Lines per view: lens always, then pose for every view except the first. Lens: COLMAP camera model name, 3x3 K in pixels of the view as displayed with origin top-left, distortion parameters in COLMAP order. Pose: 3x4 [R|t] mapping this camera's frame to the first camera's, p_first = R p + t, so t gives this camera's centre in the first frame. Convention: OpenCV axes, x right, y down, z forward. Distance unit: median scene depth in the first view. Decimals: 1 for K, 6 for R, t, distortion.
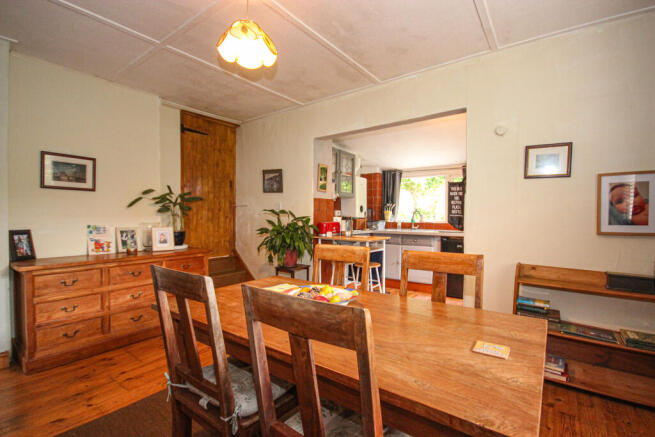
lens RADIAL K [[304.7, 0, 329.8], [0, 304.7, 216.9], [0, 0, 1]] dist [0.000285, -0.000517]
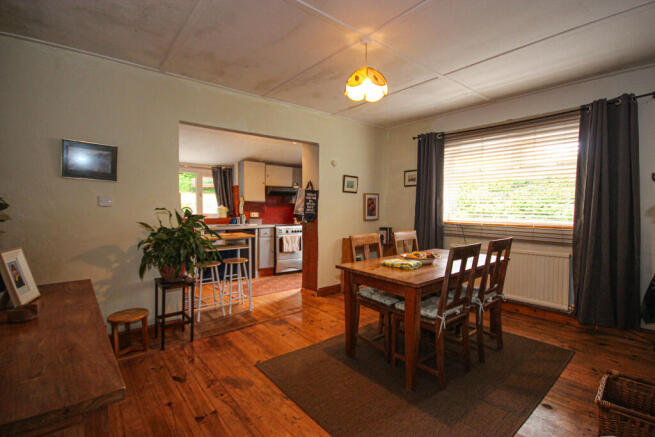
lens RADIAL K [[304.7, 0, 329.8], [0, 304.7, 216.9], [0, 0, 1]] dist [0.000285, -0.000517]
pose [[0.235724, -0.037835, 0.971083, -0.998720], [0.004135, 0.999272, 0.037930, -0.039708], [-0.971811, -0.004926, 0.235709, 0.545858]]
